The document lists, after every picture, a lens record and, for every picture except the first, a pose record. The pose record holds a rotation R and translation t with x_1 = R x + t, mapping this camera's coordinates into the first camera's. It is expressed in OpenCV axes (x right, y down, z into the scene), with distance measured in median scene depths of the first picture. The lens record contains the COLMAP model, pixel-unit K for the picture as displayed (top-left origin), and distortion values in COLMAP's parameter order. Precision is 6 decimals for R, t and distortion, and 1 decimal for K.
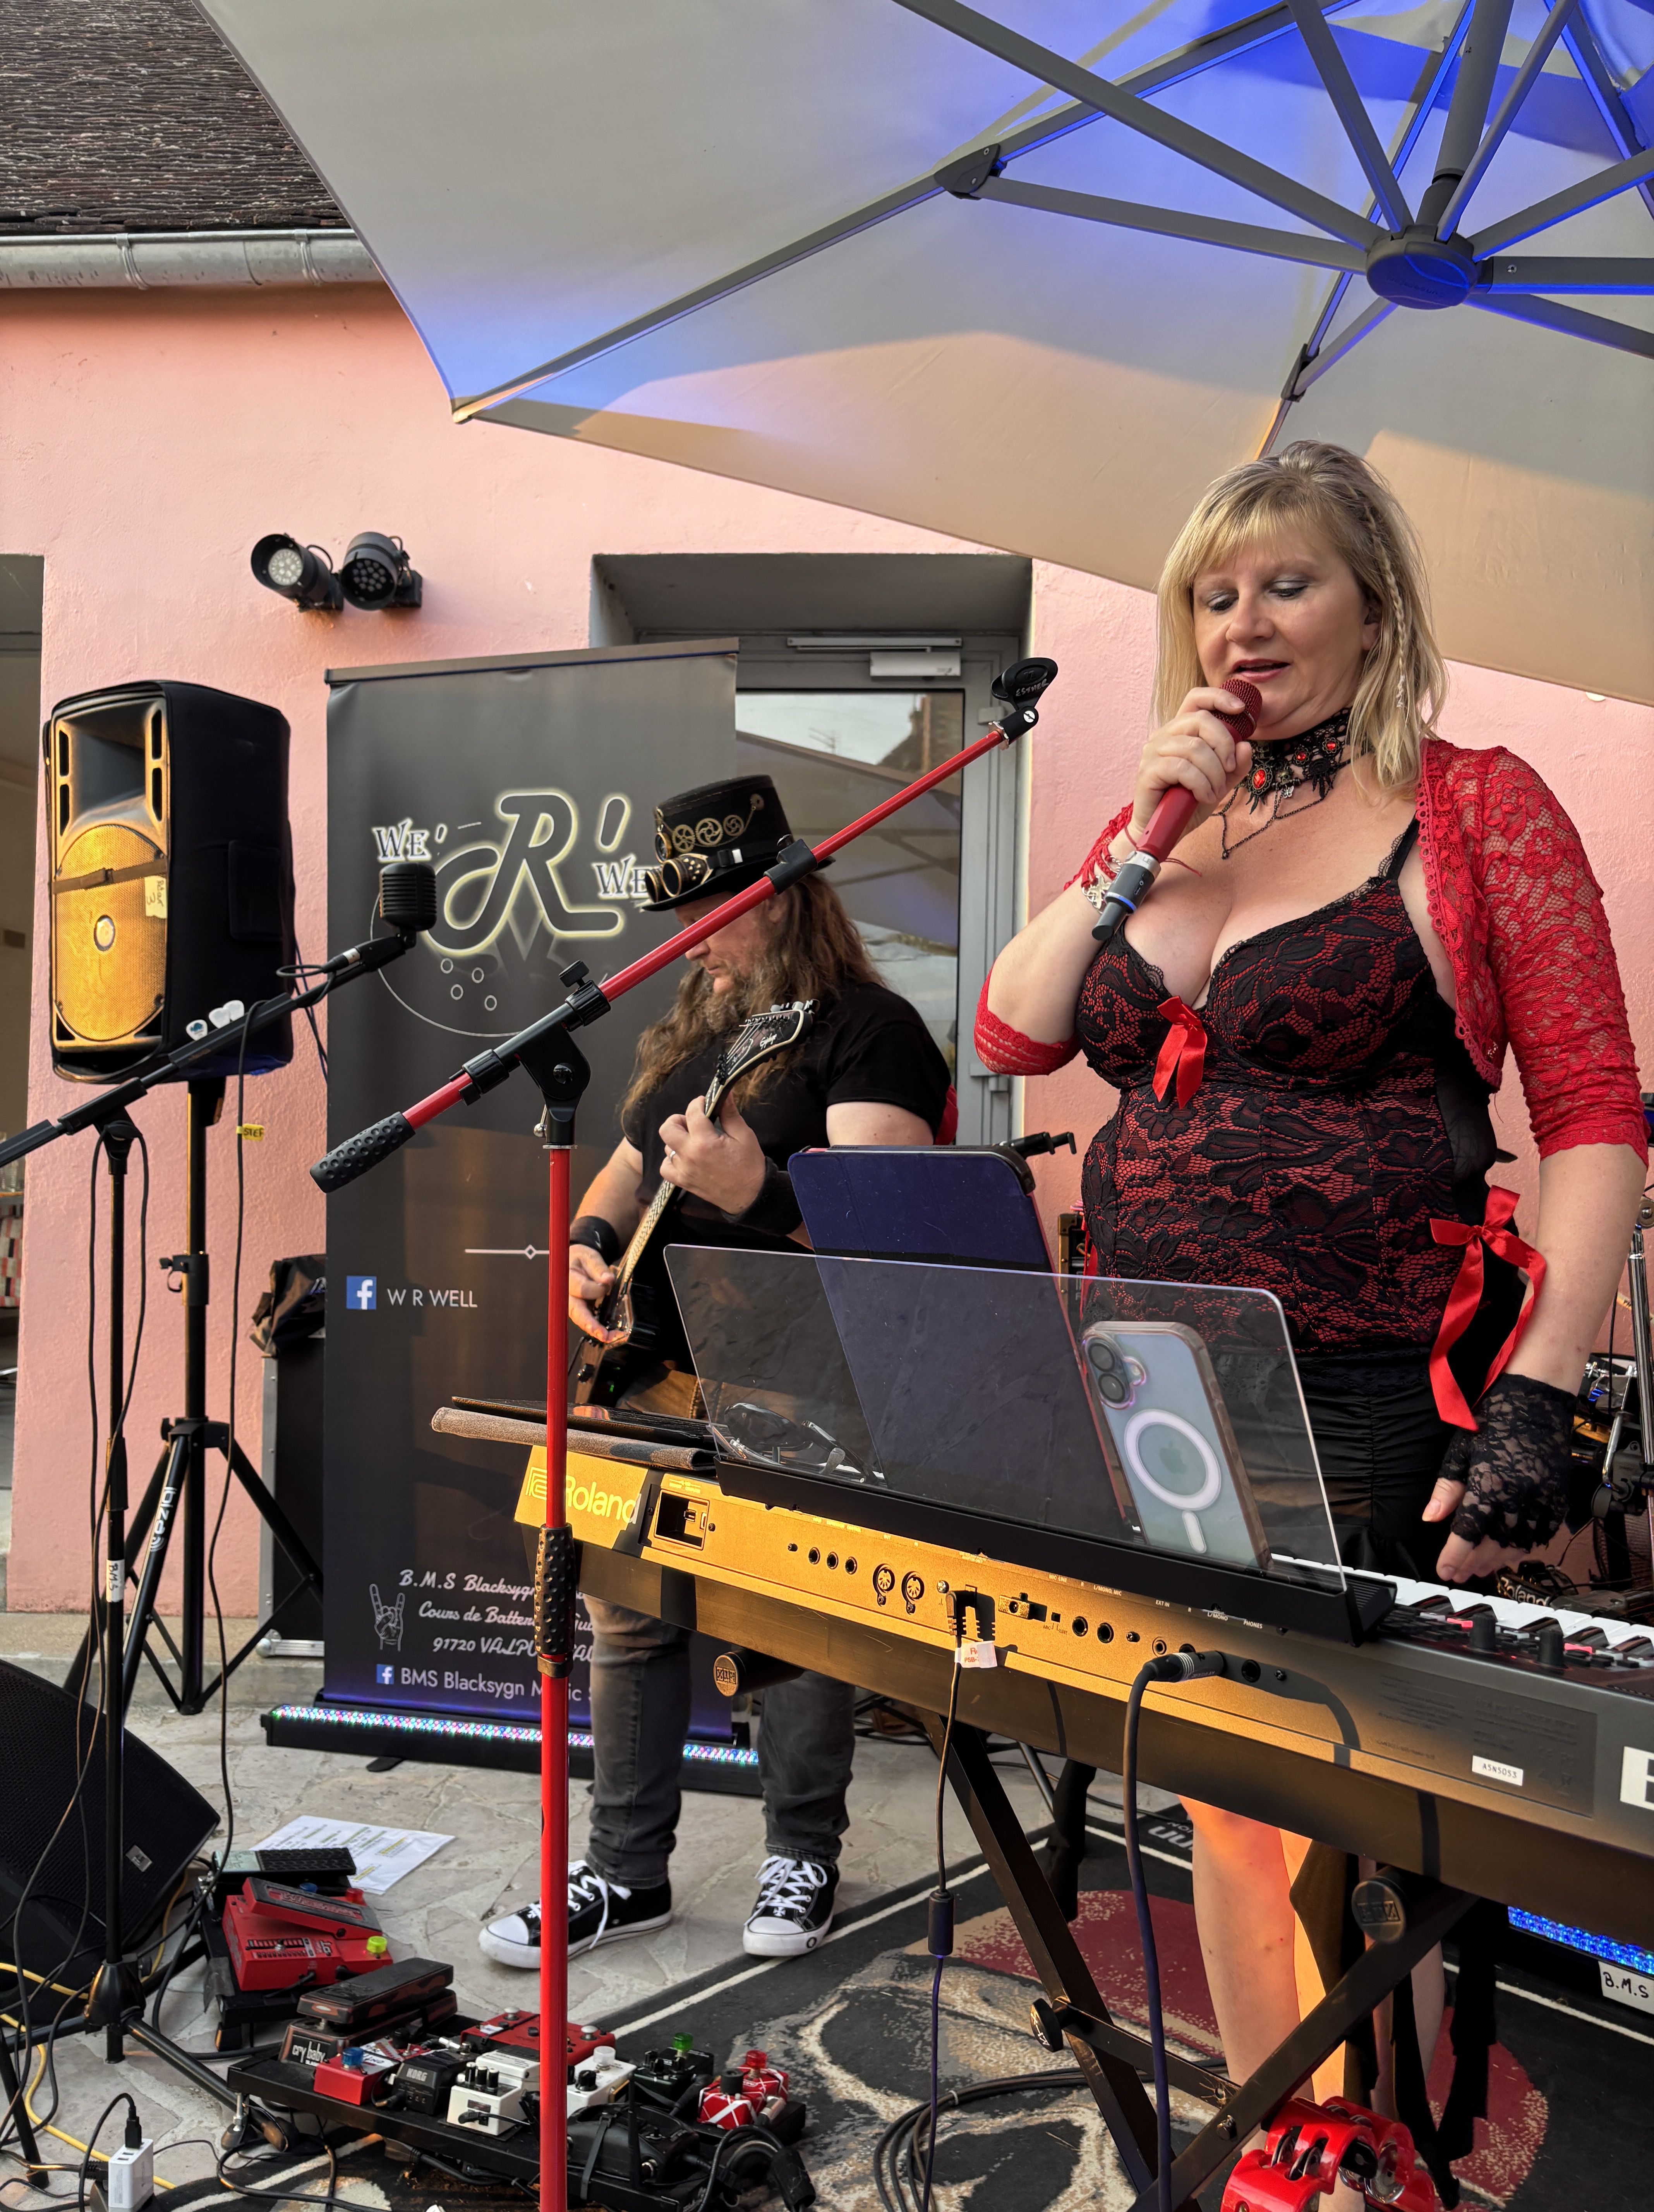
lens RADIAL K [[1689.2, 0, 827.2], [0, 1689.2, 1119.7], [0, 0, 1]] dist [0.063916, -0.082232]
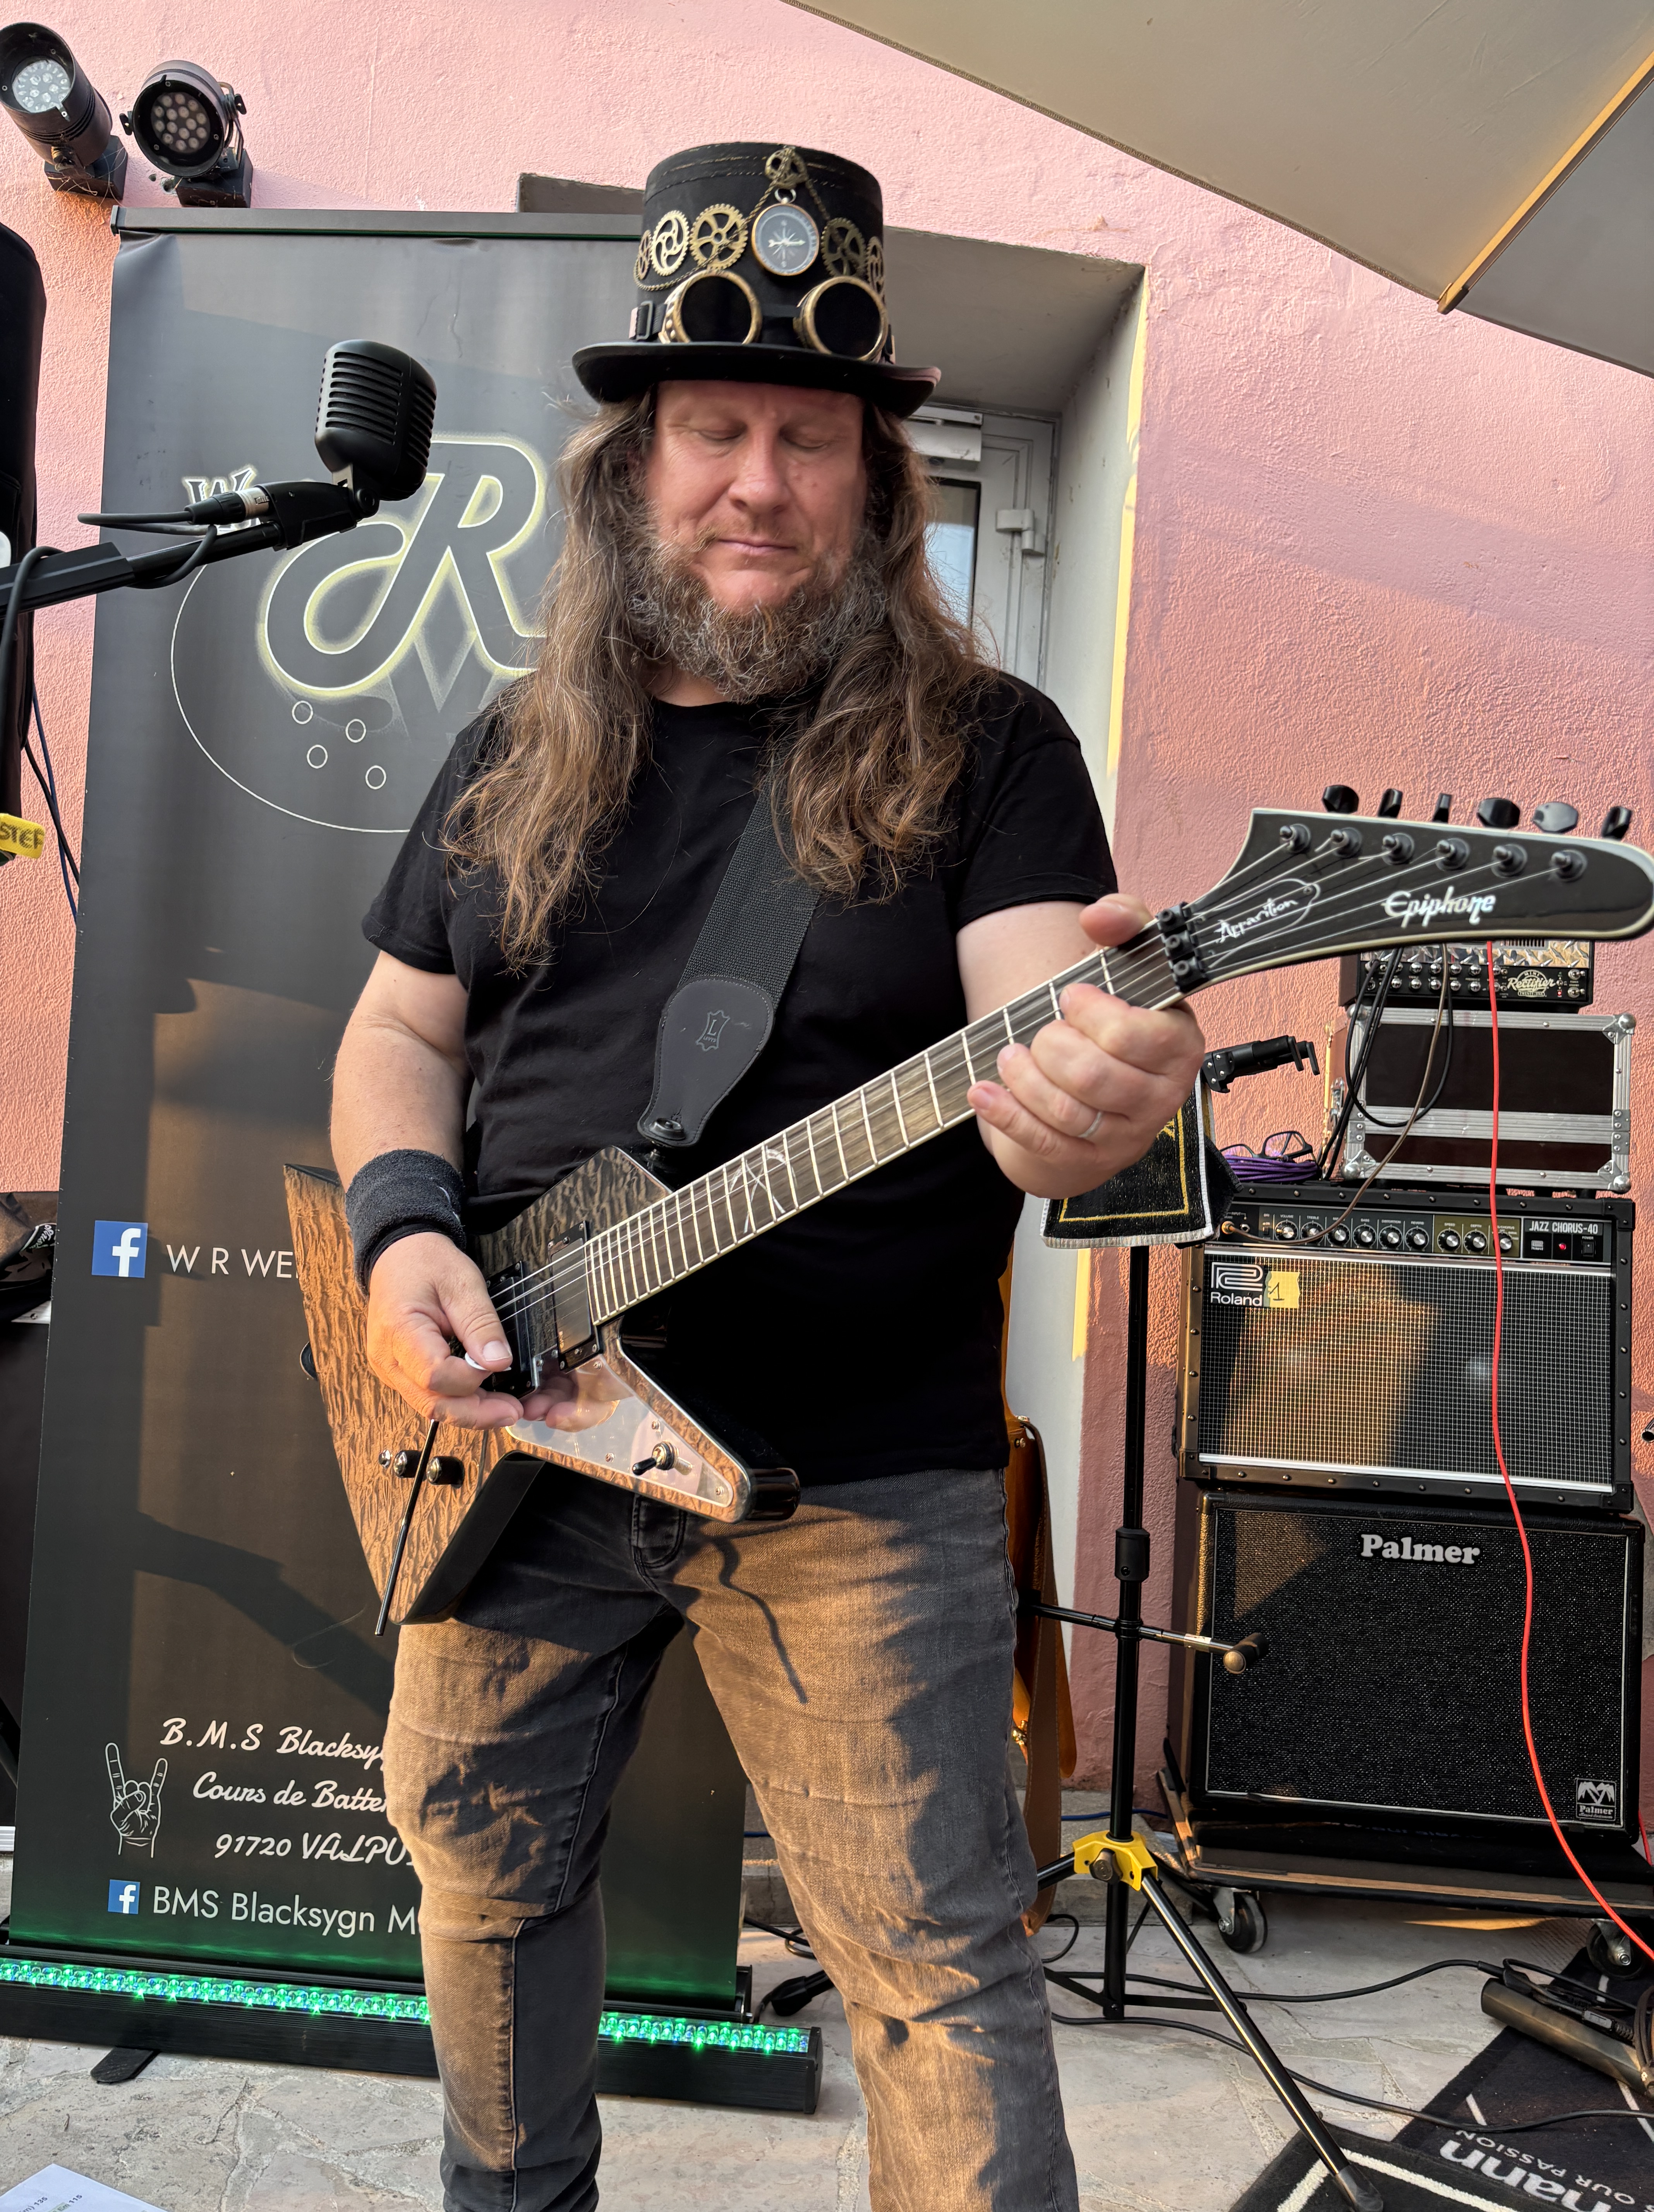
lens RADIAL K [[1670.8, 0, 827.0], [0, 1670.8, 1106.0], [0, 0, 1]] dist [0.059334, -0.063199]
pose [[0.979480, 0.055096, 0.193864, -0.151660], [-0.052083, 0.998430, -0.020613, 0.052777], [-0.194695, 0.010093, 0.980812, 0.379654]]
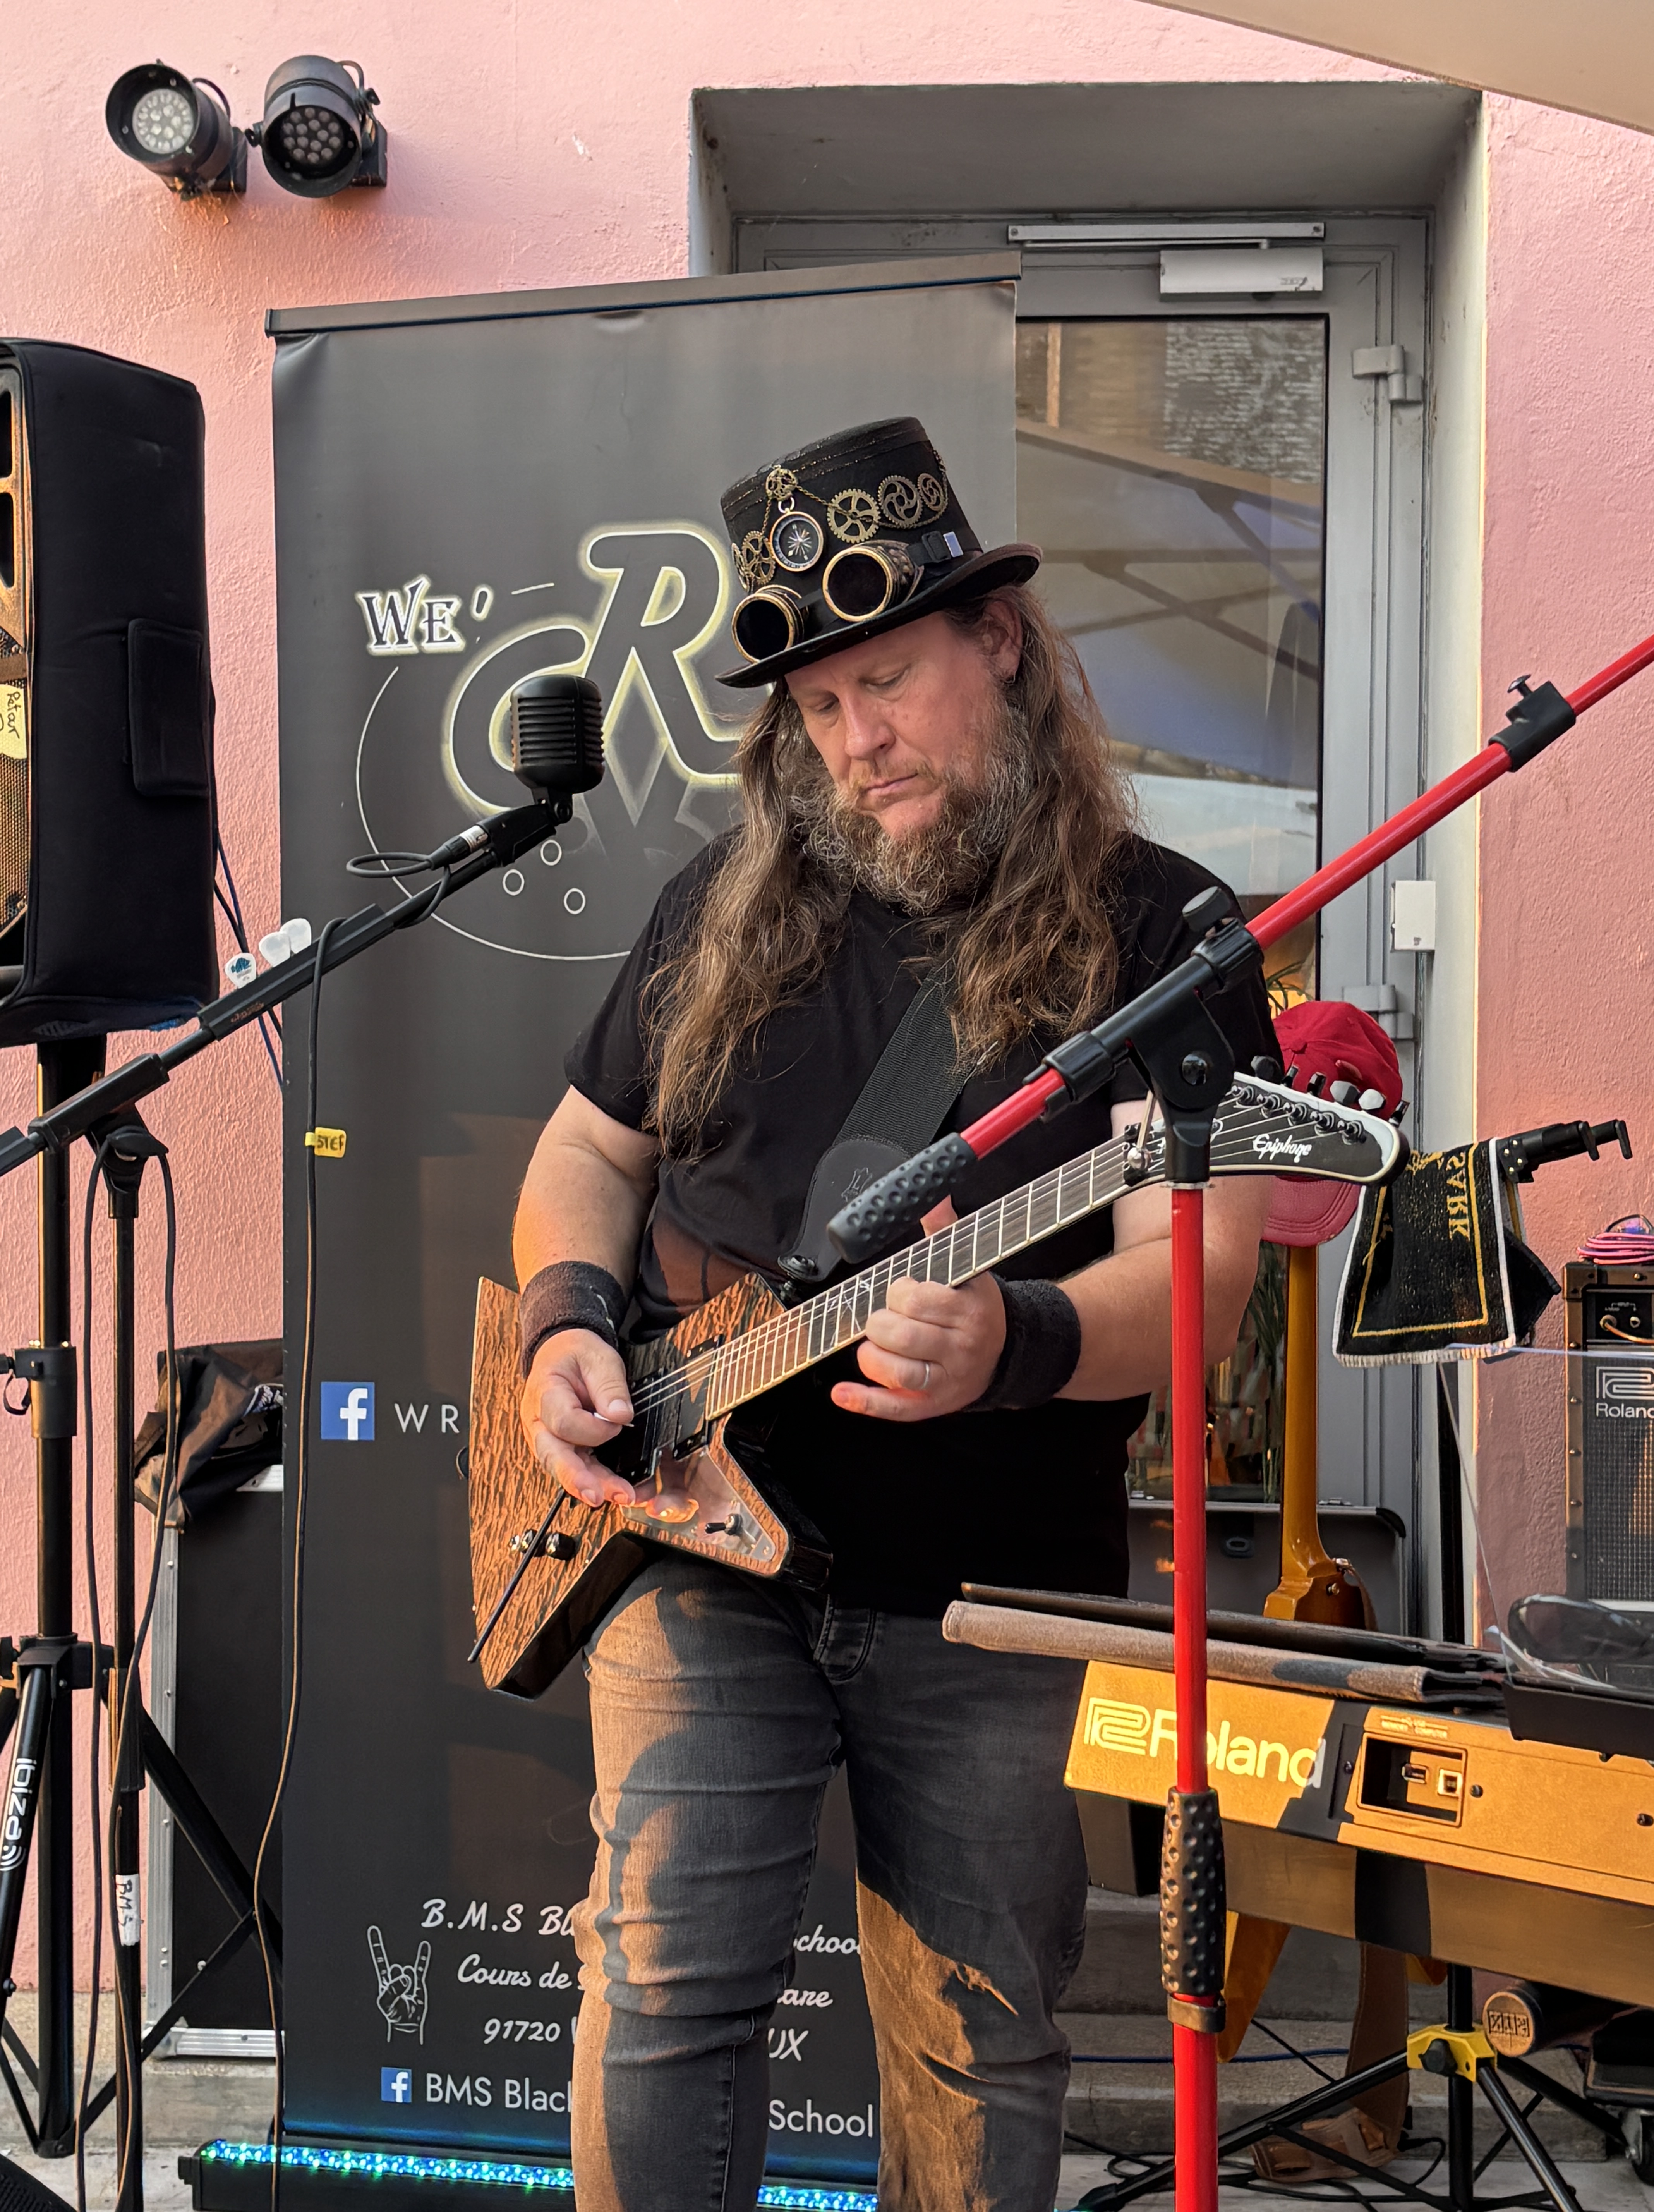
lens RADIAL K [[3175.4, 0, 836.3], [0, 3175.4, 1068.8], [0, 0, 1]] dist [0.328060, -1.292242]
pose [[0.999942, -0.009324, 0.005424, -0.117188], [0.009316, 0.999955, 0.001572, -0.012826], [-0.005438, -0.001521, 0.999984, -0.078673]]
